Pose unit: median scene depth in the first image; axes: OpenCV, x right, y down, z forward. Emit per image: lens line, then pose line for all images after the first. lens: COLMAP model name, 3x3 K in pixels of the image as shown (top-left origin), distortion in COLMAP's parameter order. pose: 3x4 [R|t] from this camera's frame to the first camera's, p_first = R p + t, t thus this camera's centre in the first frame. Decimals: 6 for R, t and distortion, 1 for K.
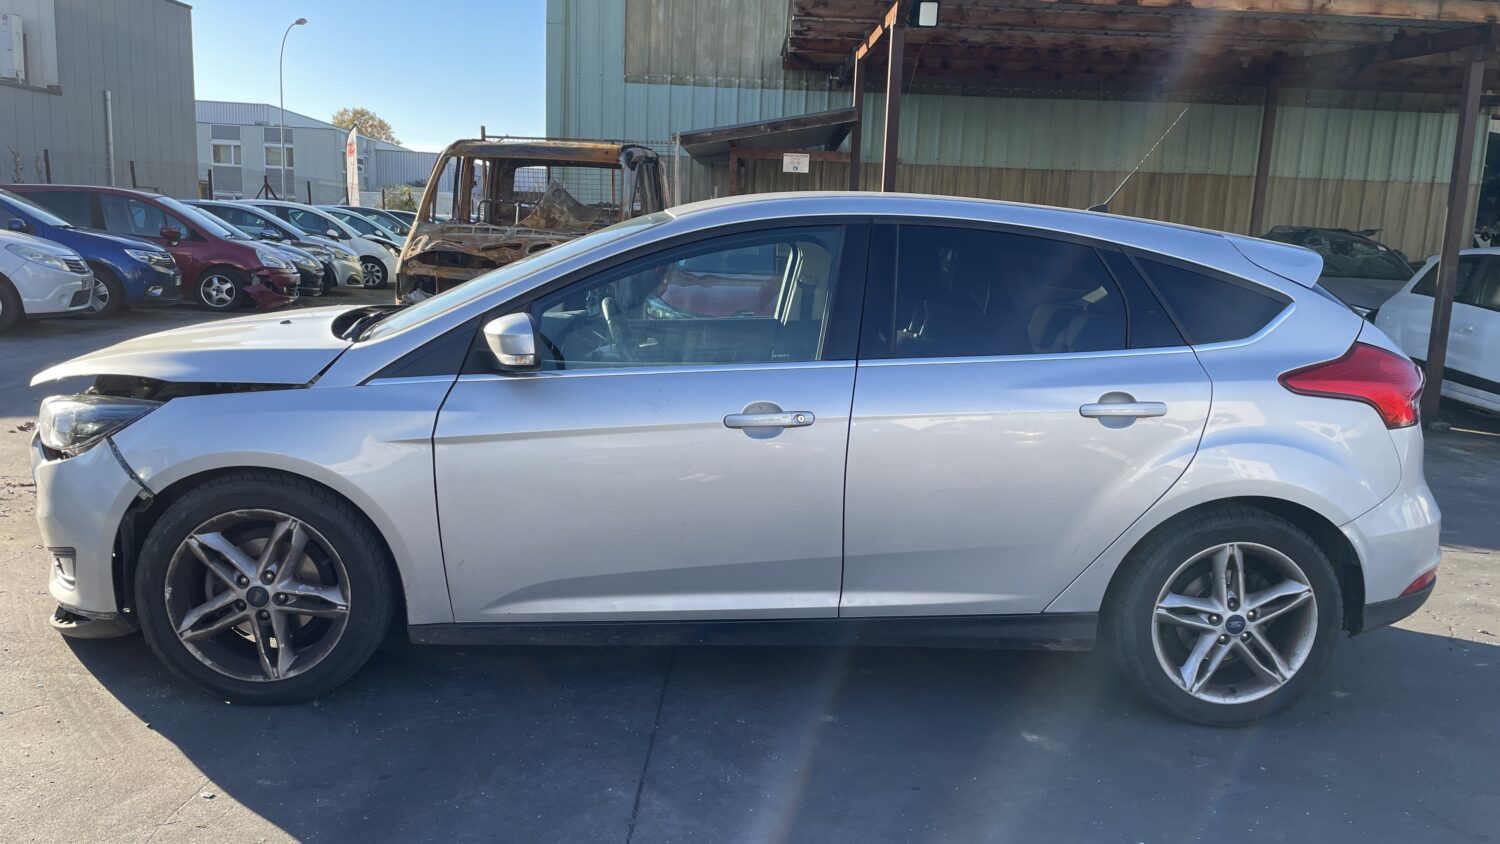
lens RADIAL K [[1157.0, 0, 778.9], [0, 1157.0, 423.5], [0, 0, 1]] dist [0.075212, -0.087869]
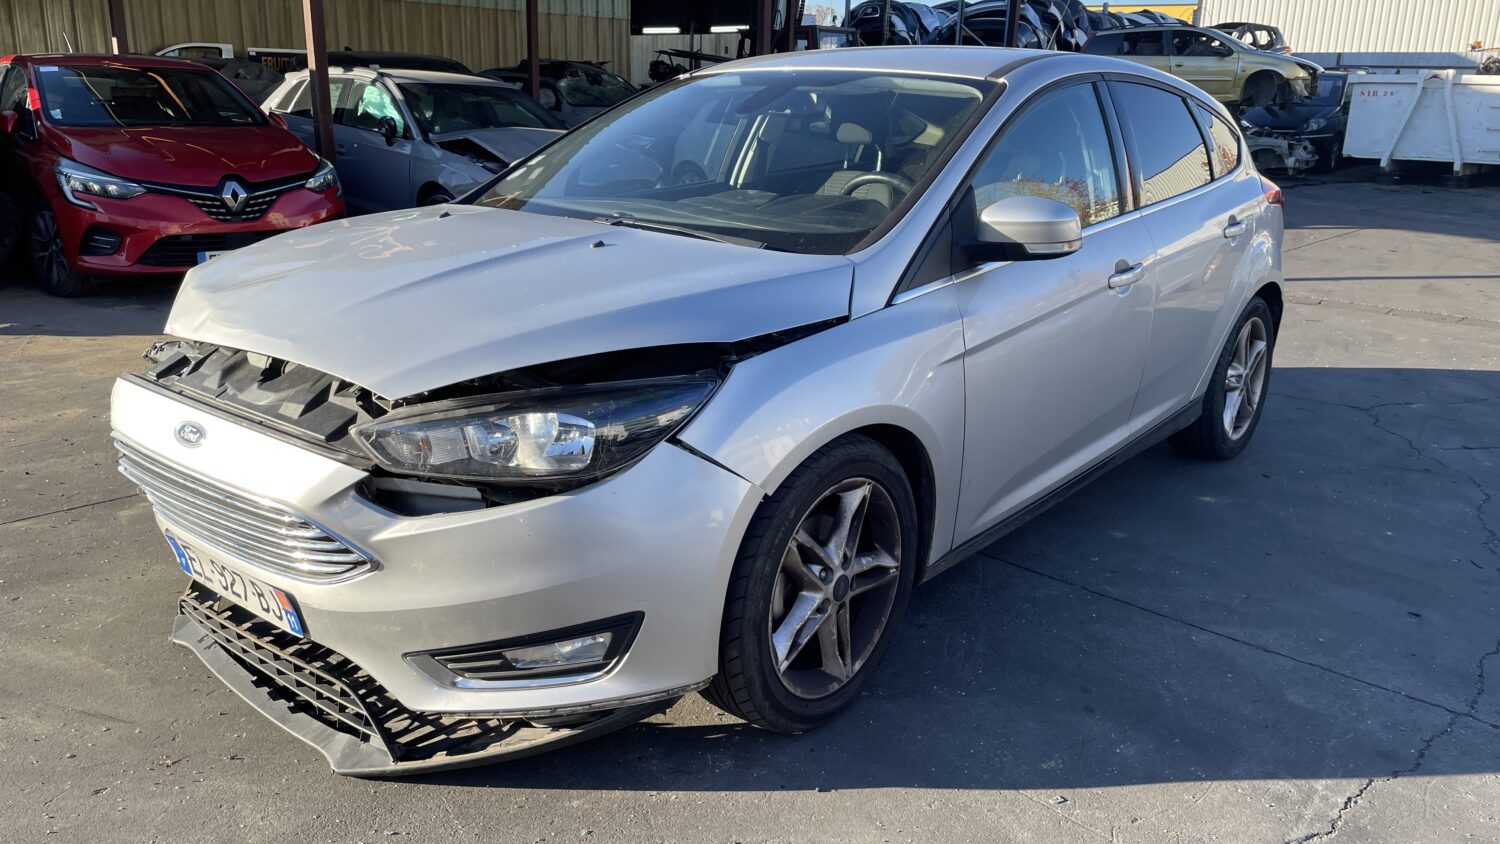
lens RADIAL K [[1113.6, 0, 750.0], [0, 1113.6, 422.0], [0, 0, 1]] dist [0.182111, -0.193462]
pose [[0.678811, -0.227273, 0.698257, -0.989586], [0.119711, 0.972428, 0.200134, -0.122385], [-0.724489, -0.052264, 0.687302, 0.521883]]
